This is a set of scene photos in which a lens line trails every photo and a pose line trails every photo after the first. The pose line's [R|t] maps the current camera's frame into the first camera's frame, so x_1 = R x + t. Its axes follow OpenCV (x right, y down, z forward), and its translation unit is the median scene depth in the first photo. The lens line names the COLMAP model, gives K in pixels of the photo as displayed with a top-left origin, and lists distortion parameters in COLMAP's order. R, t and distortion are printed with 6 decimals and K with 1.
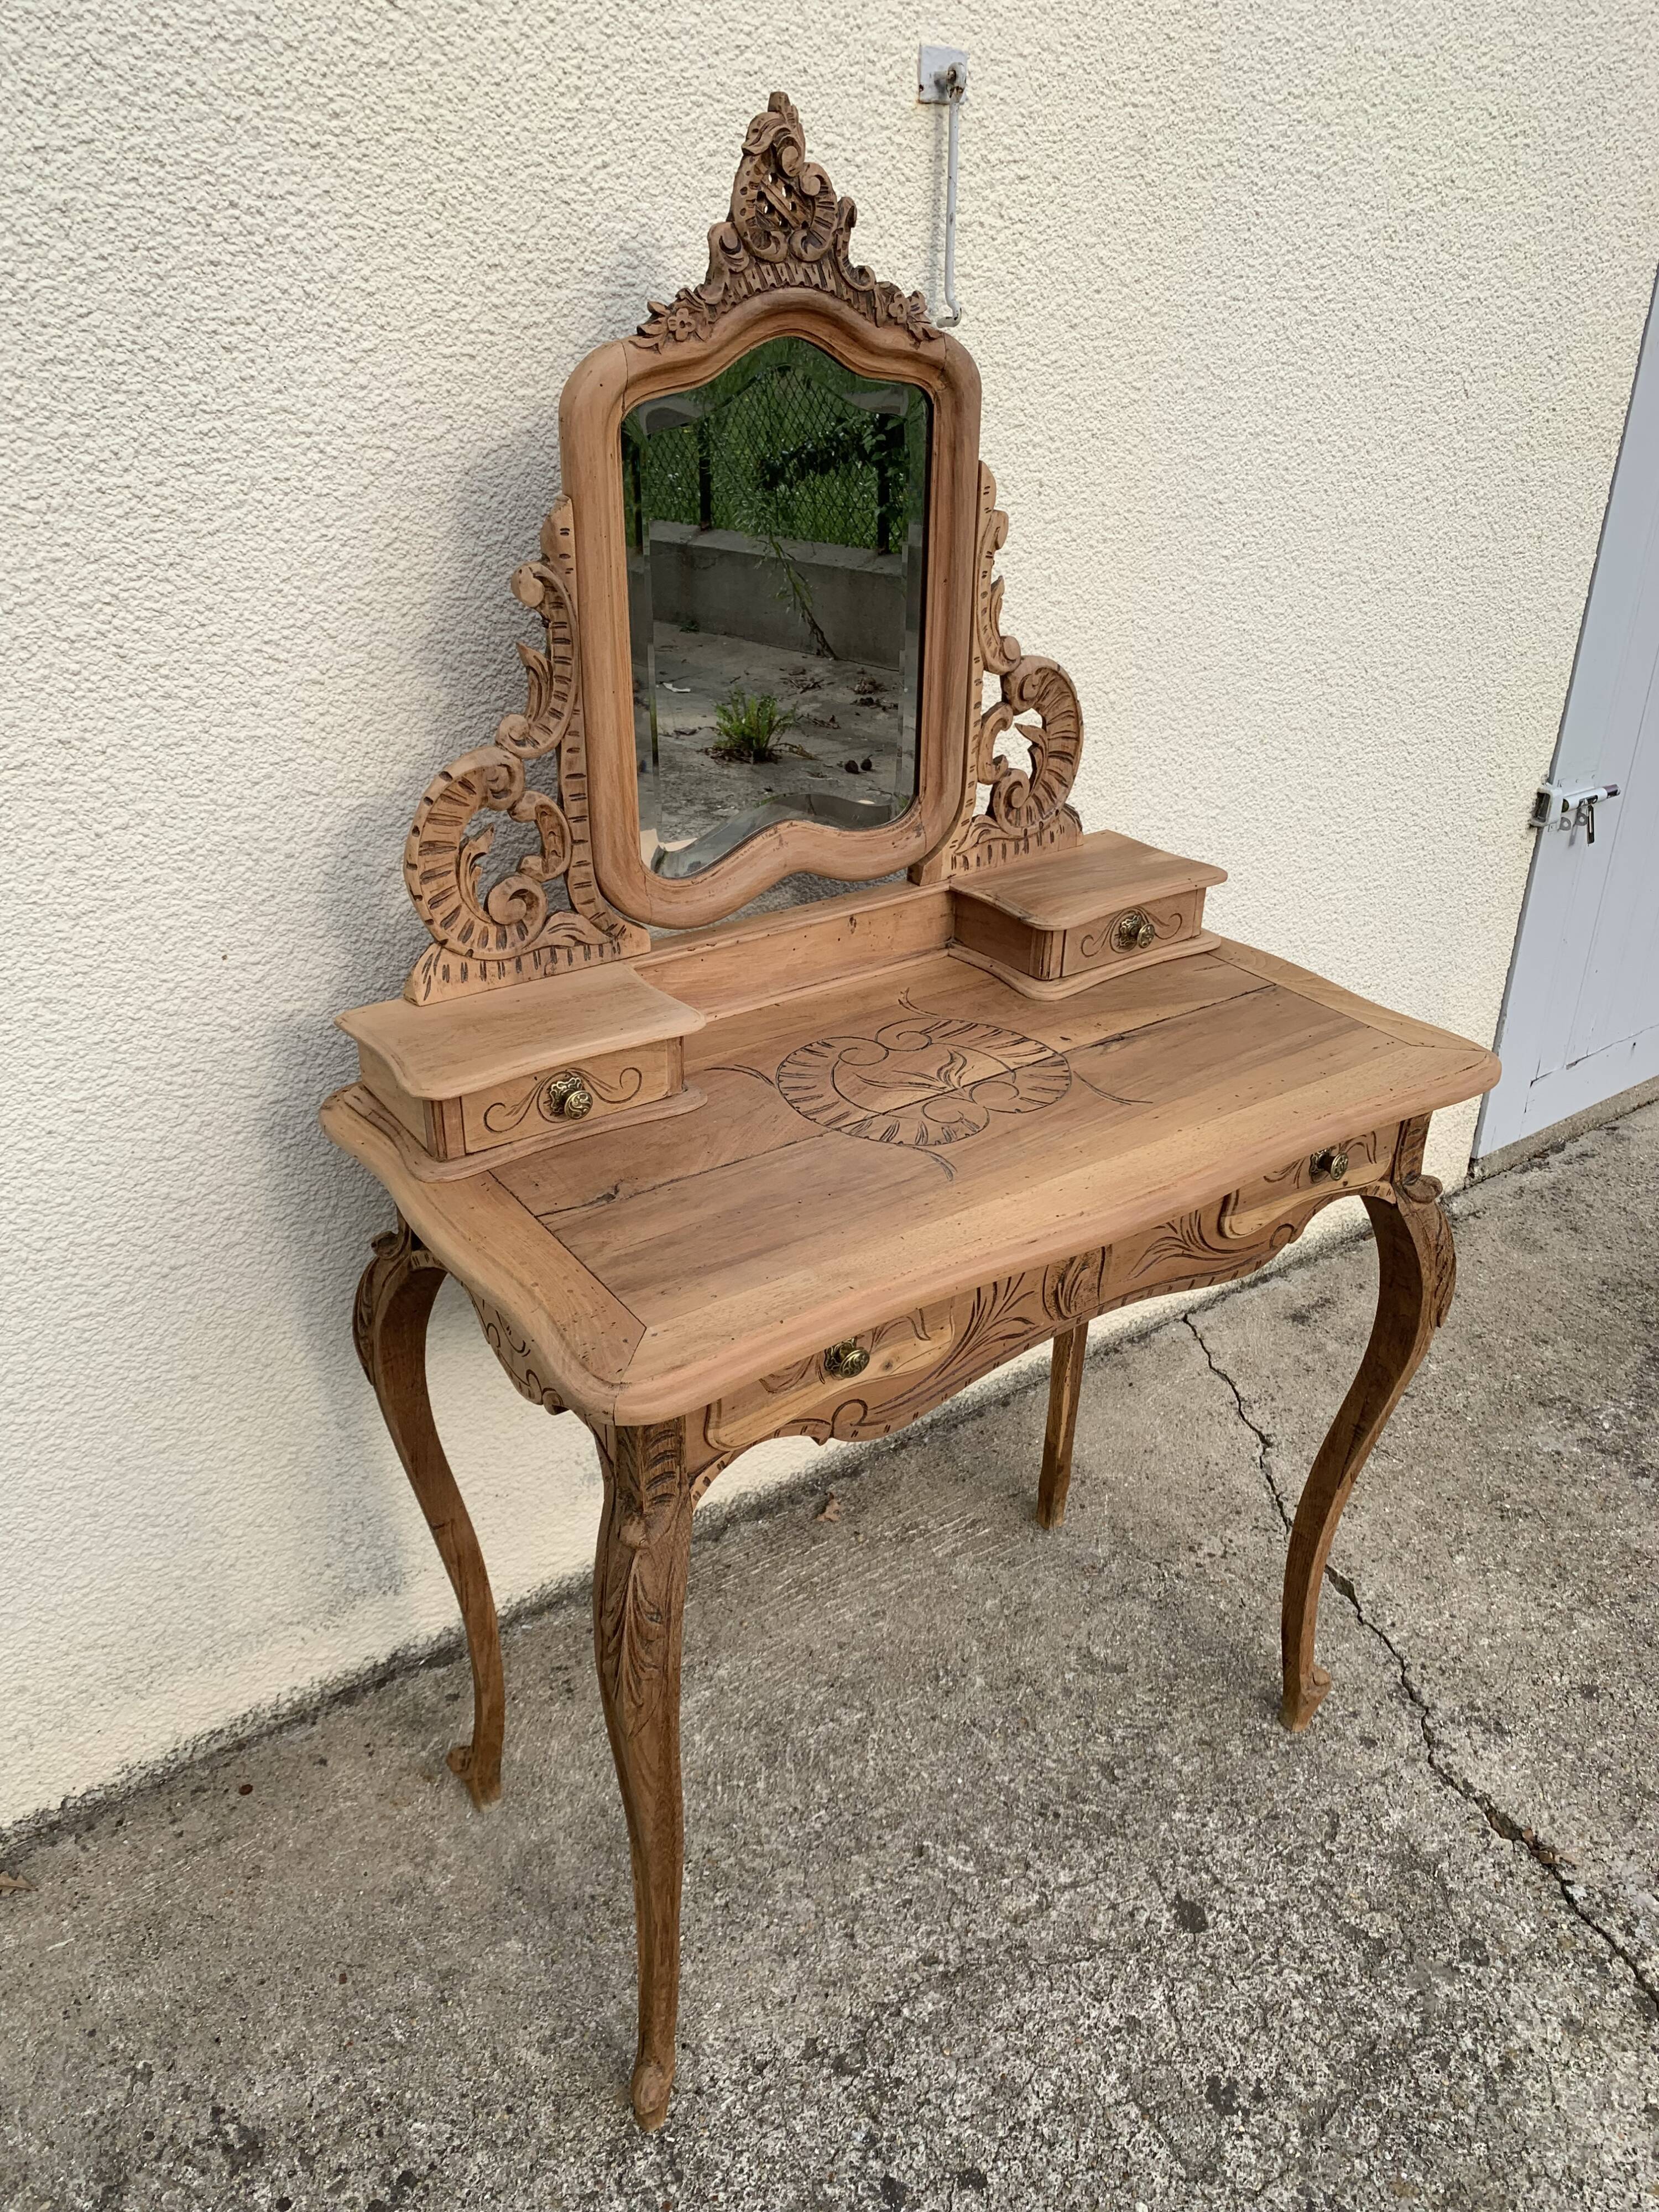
lens RADIAL K [[1692.3, 0, 829.5], [0, 1692.3, 1106.0], [0, 0, 1]] dist [0.013901, -0.015712]
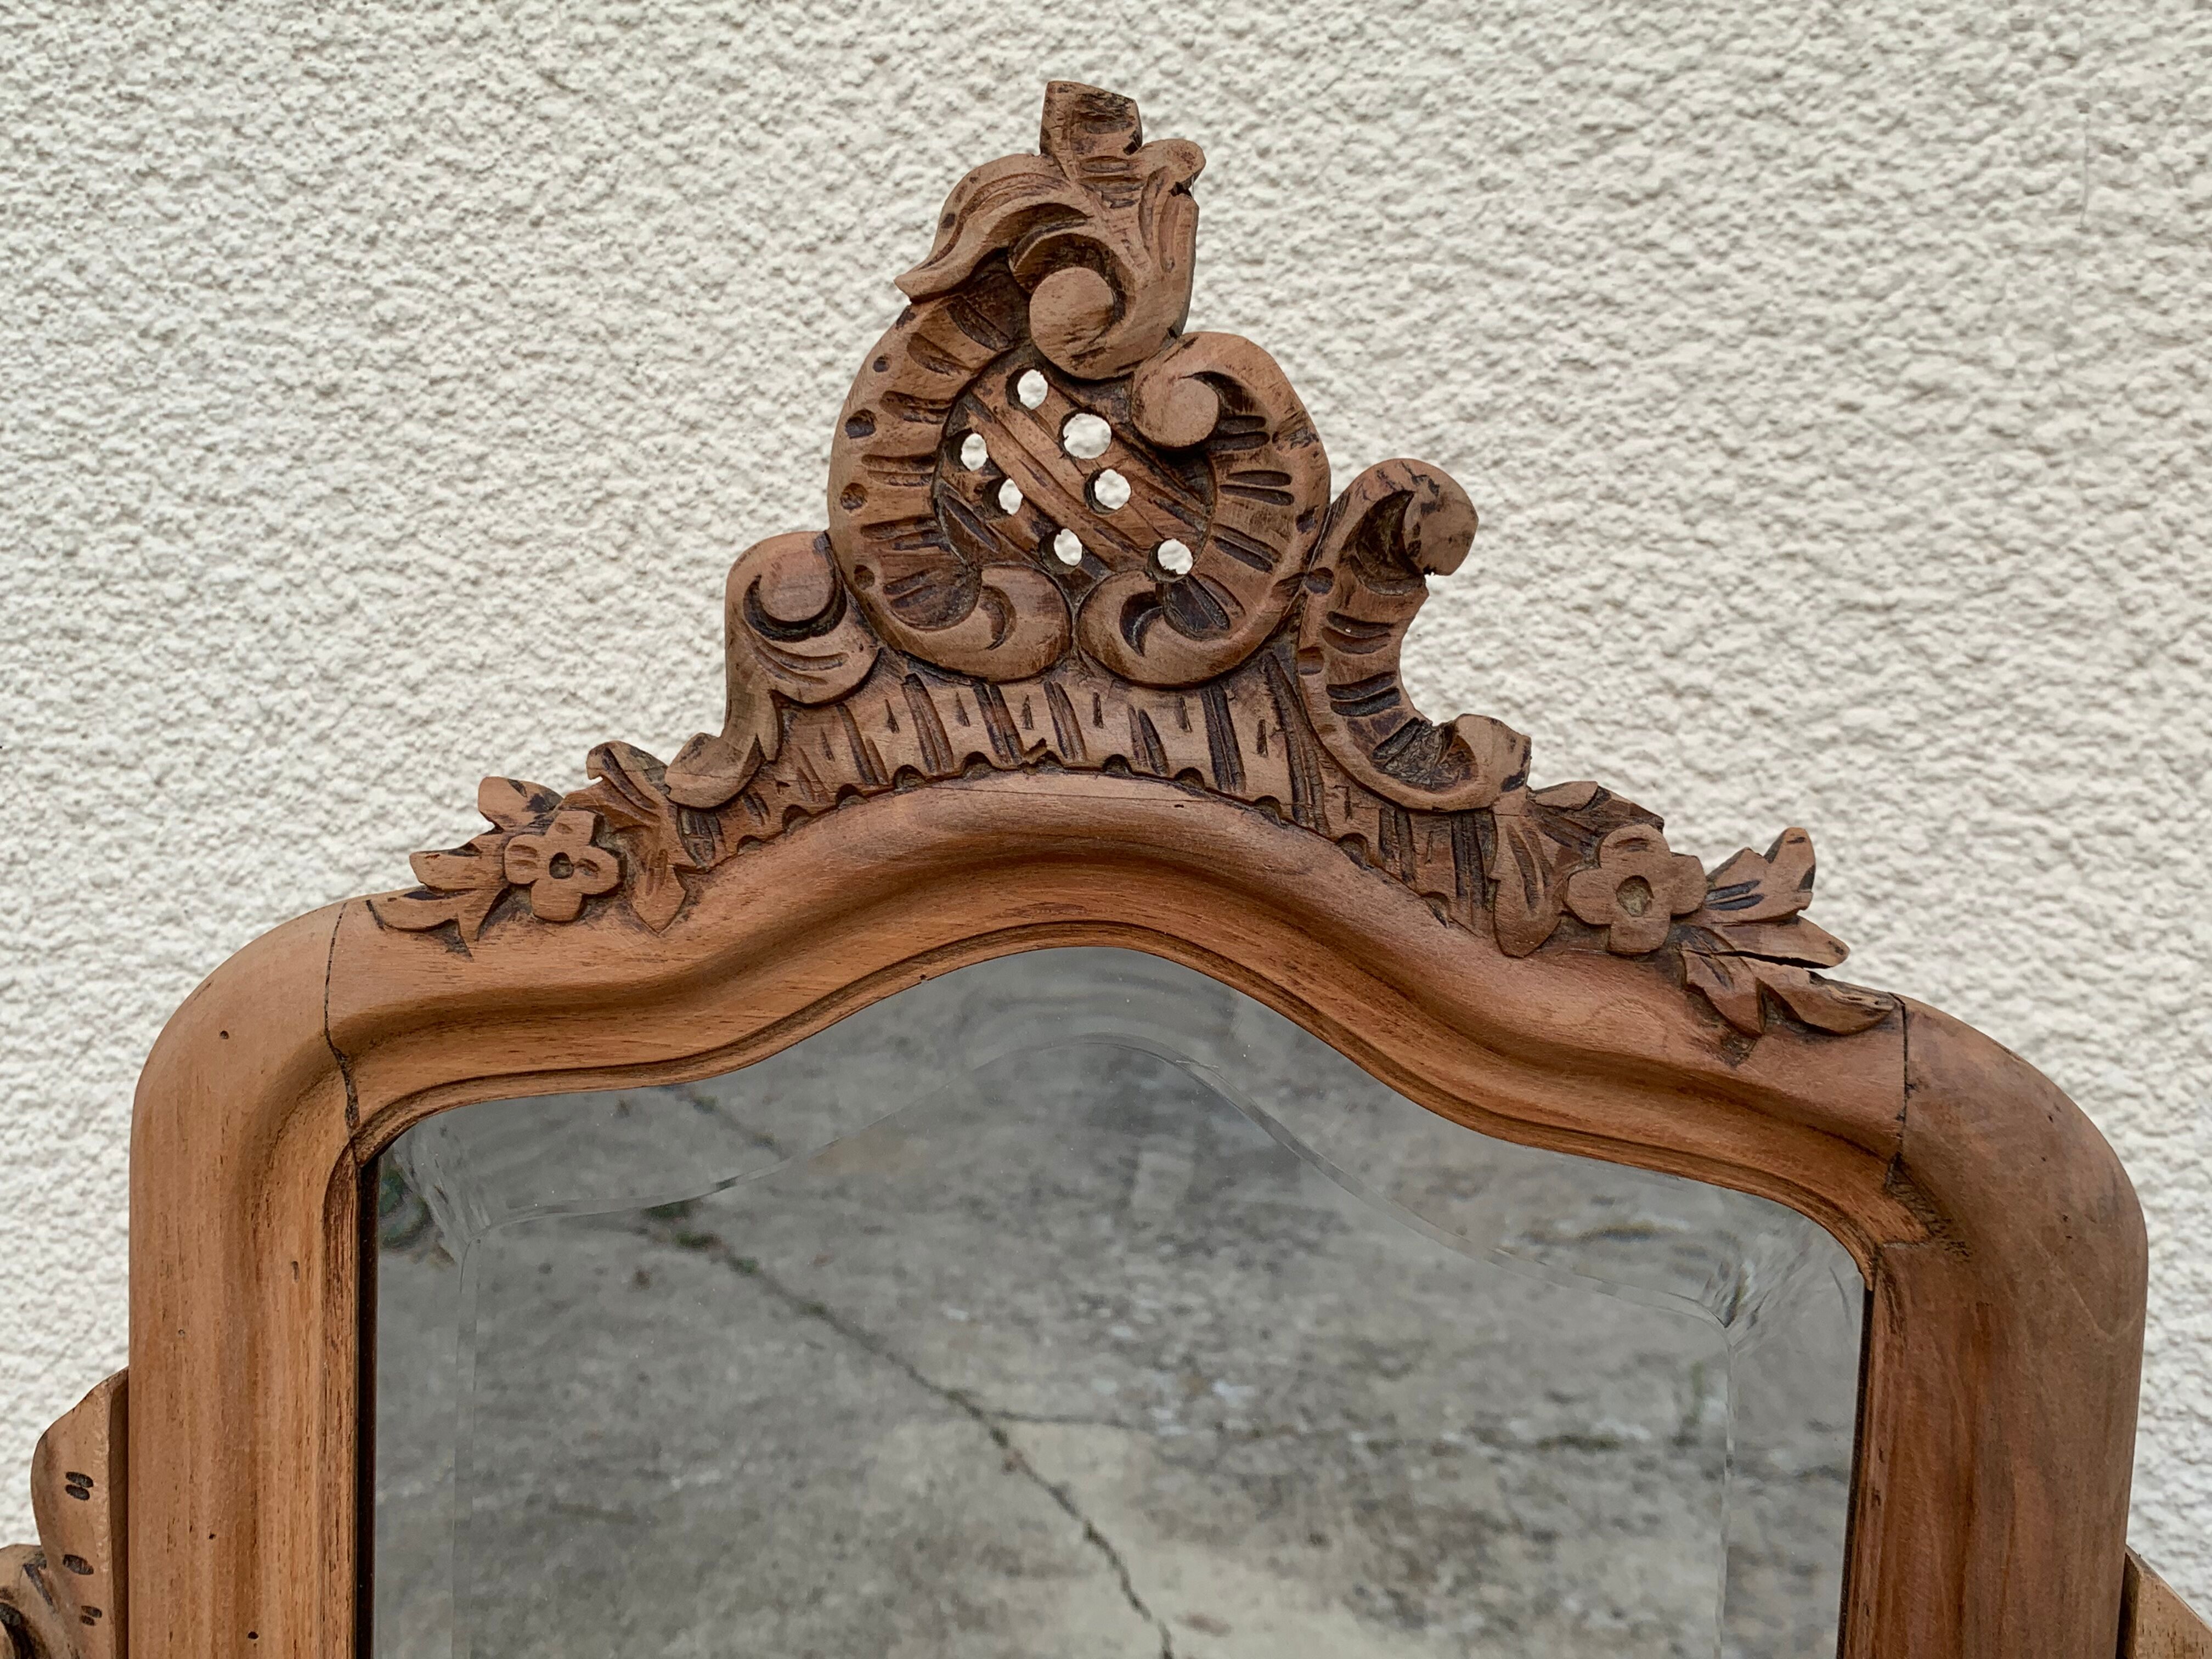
lens RADIAL K [[2146.7, 0, 1128.7], [0, 2146.7, 797.2], [0, 0, 1]] dist [0.010708, -0.041858]
pose [[0.714755, 0.072675, -0.695588, 0.196536], [-0.358051, 0.892384, -0.274681, -0.385072], [0.600770, 0.445386, 0.663858, 0.776010]]
